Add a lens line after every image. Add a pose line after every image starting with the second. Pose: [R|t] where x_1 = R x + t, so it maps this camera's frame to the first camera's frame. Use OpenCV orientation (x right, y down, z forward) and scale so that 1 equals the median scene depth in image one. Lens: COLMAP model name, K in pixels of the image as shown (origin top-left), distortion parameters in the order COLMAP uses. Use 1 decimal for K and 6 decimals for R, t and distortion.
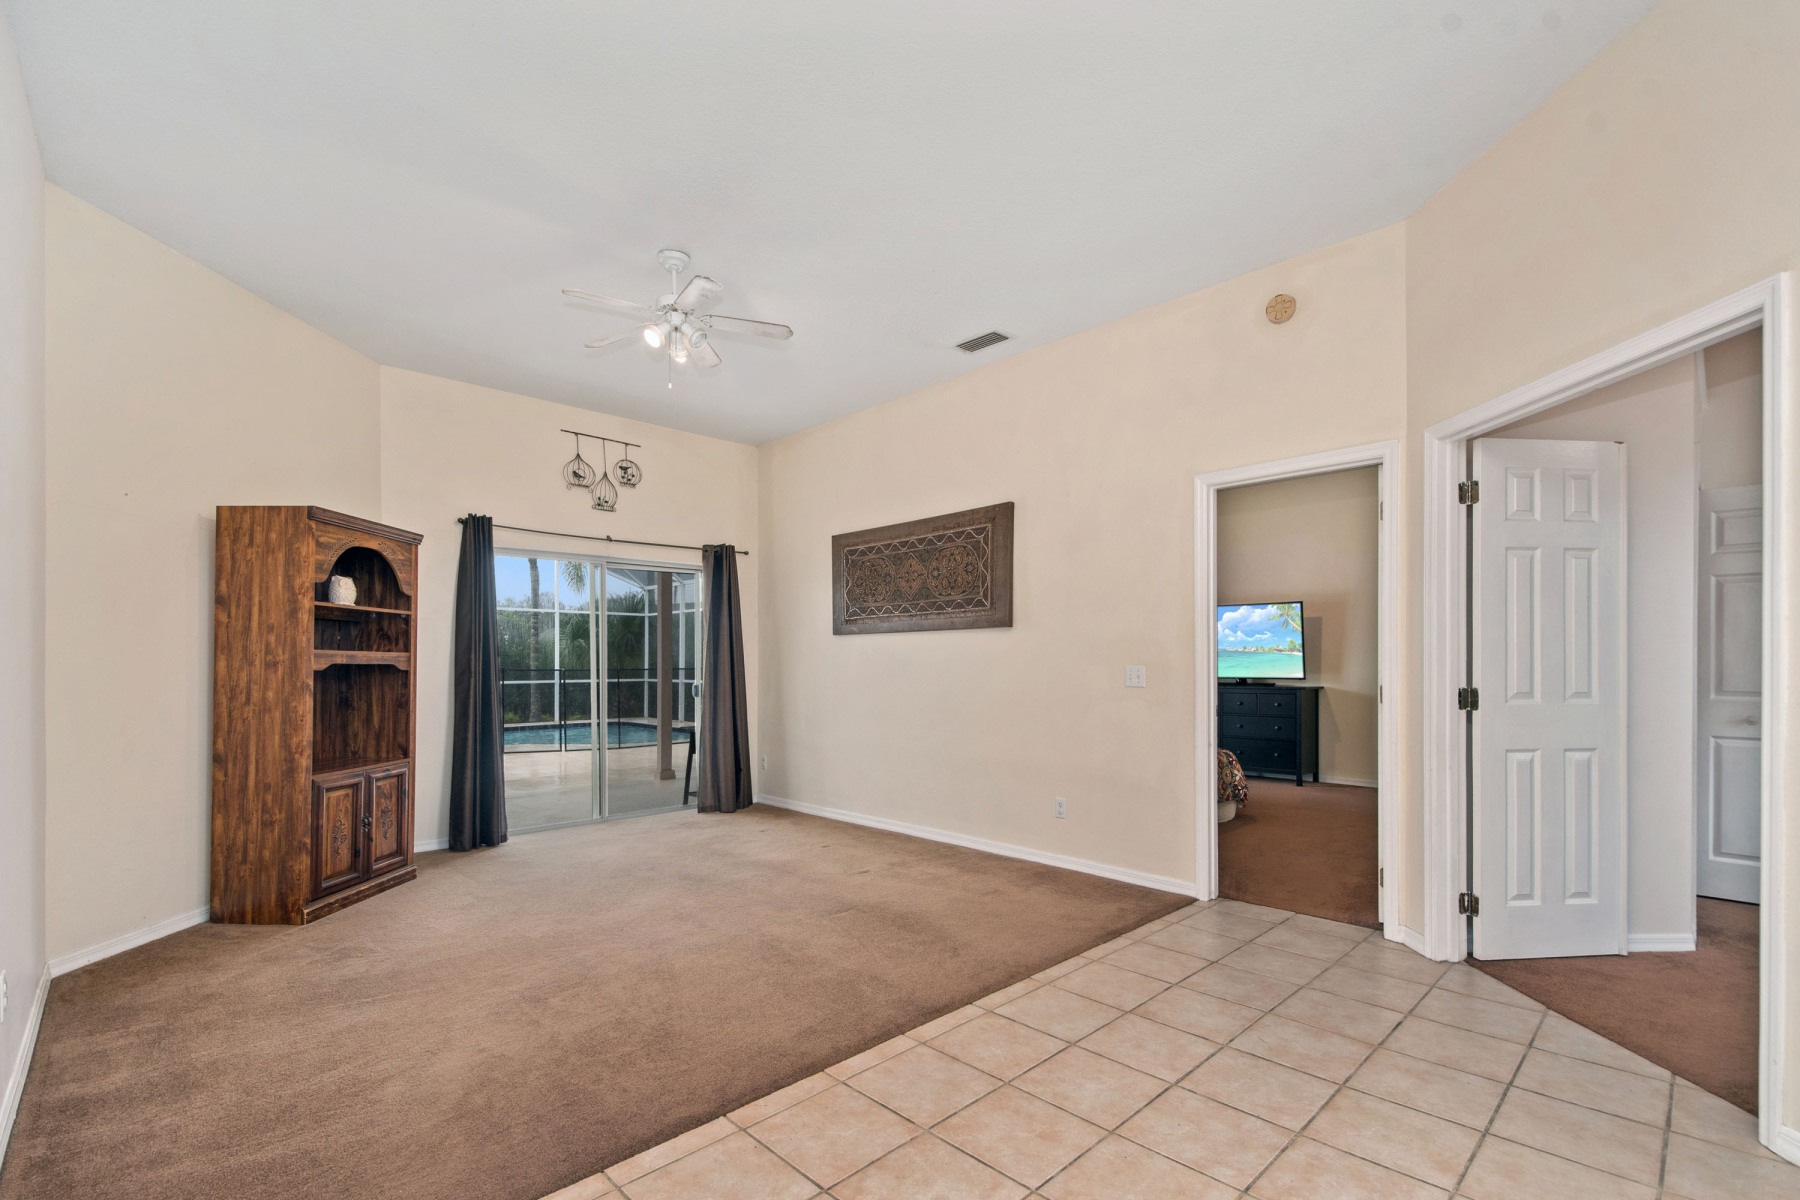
lens RADIAL K [[803.0, 0, 903.9], [0, 803.0, 656.6], [0, 0, 1]] dist [0.000217, -0.000359]
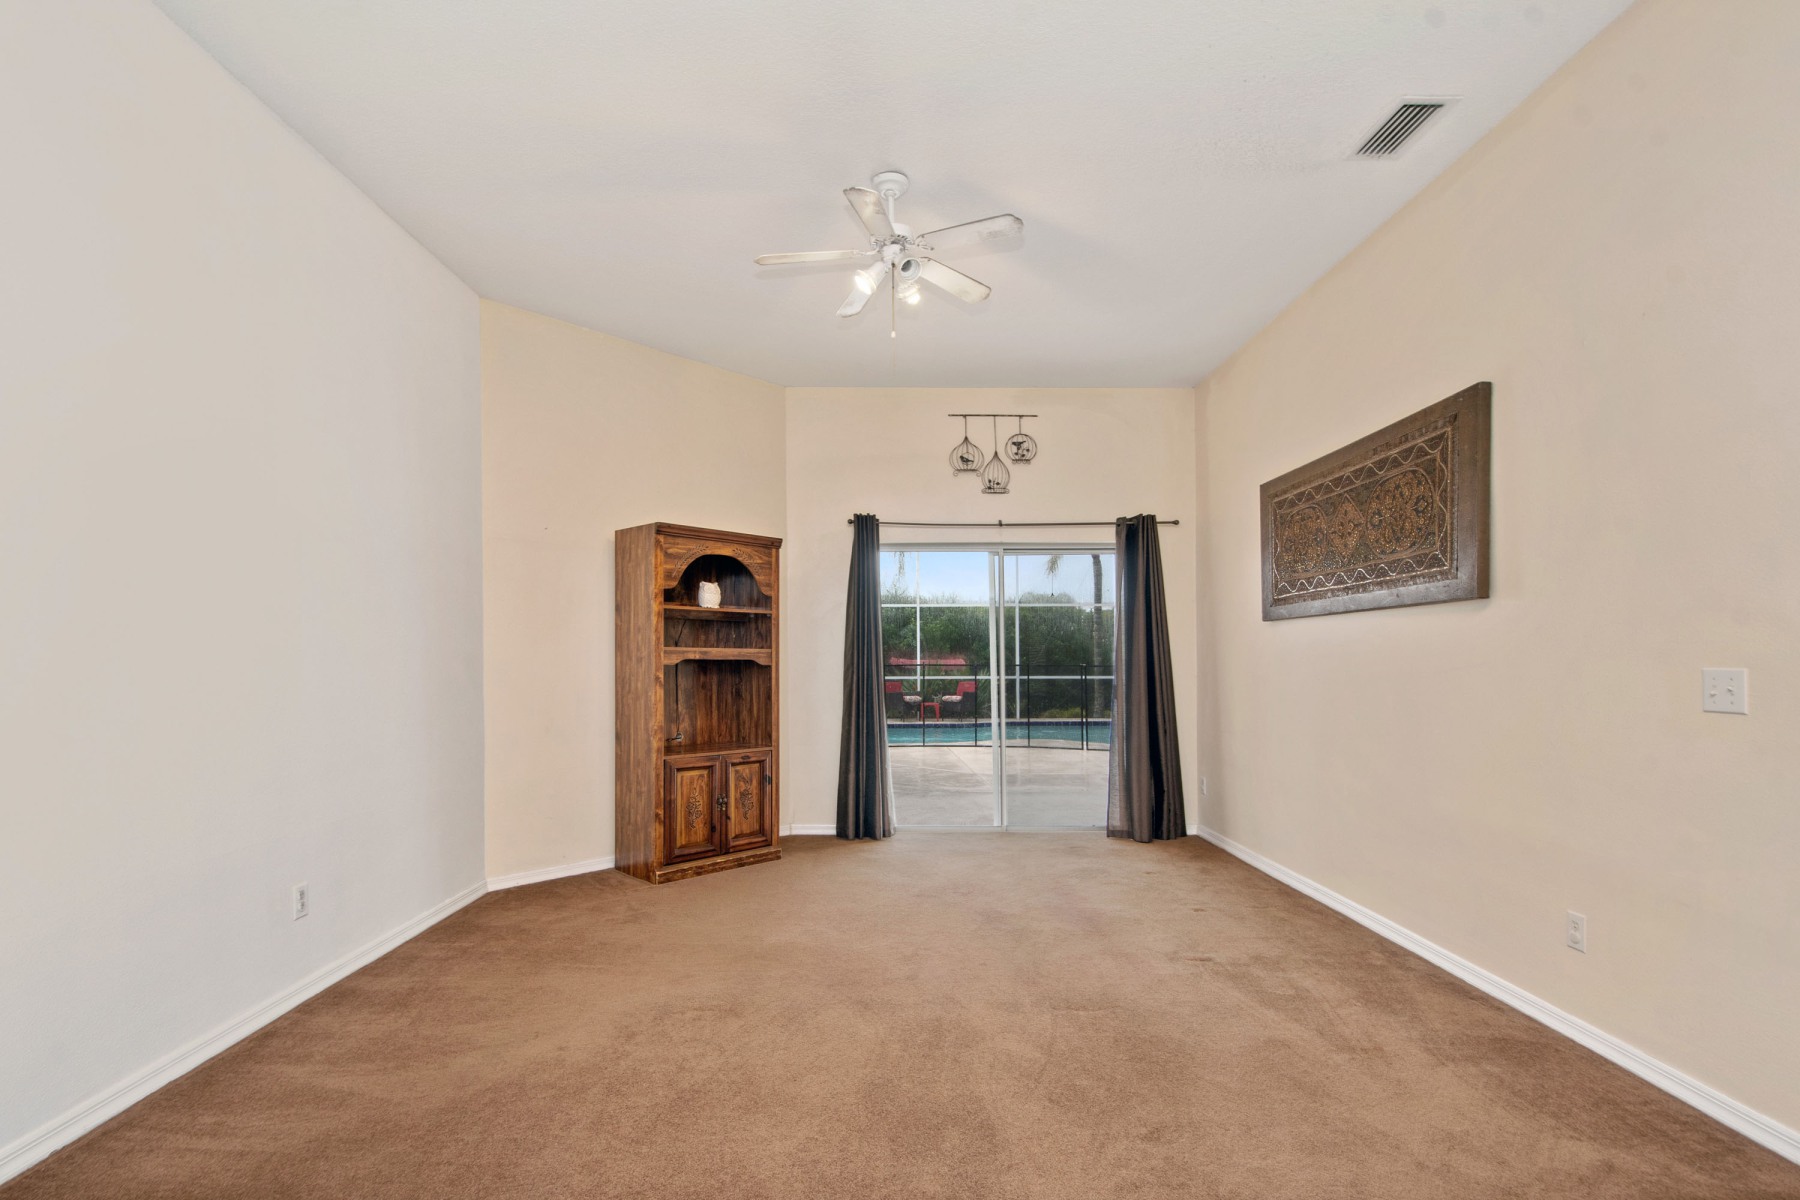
lens RADIAL K [[834.0, 0, 888.3], [0, 834.0, 651.5], [0, 0, 1]] dist [0.034398, -0.037572]
pose [[0.718963, -0.003822, -0.695038, 0.233319], [0.003967, 0.999991, -0.001396, 0.000745], [0.695037, -0.001754, 0.718972, 0.254863]]
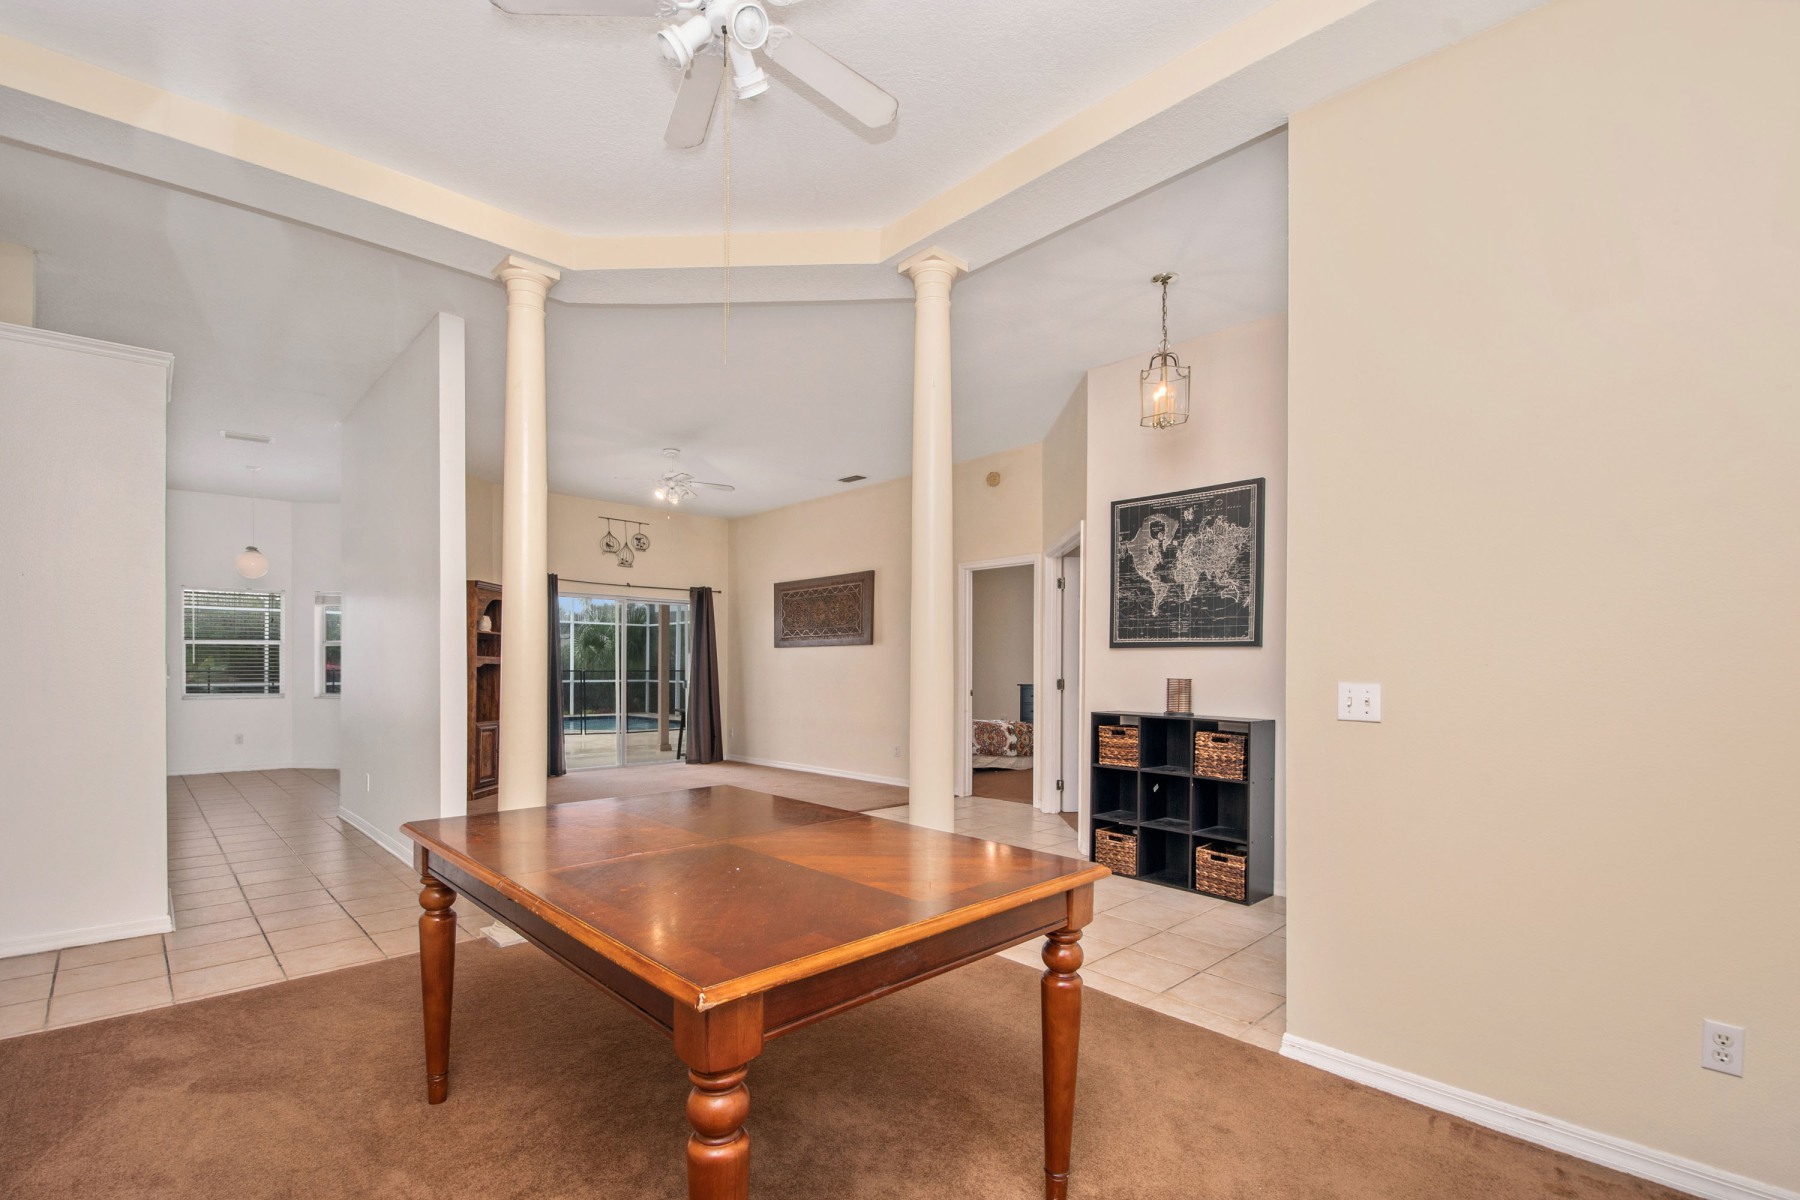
lens RADIAL K [[797.3, 0, 923.7], [0, 797.3, 667.6], [0, 0, 1]] dist [0.000628, -0.000038]
pose [[0.999623, 0.006139, 0.026745, 0.187354], [-0.006314, 0.999959, 0.006438, -0.000366], [-0.026704, -0.006604, 0.999622, -0.640037]]
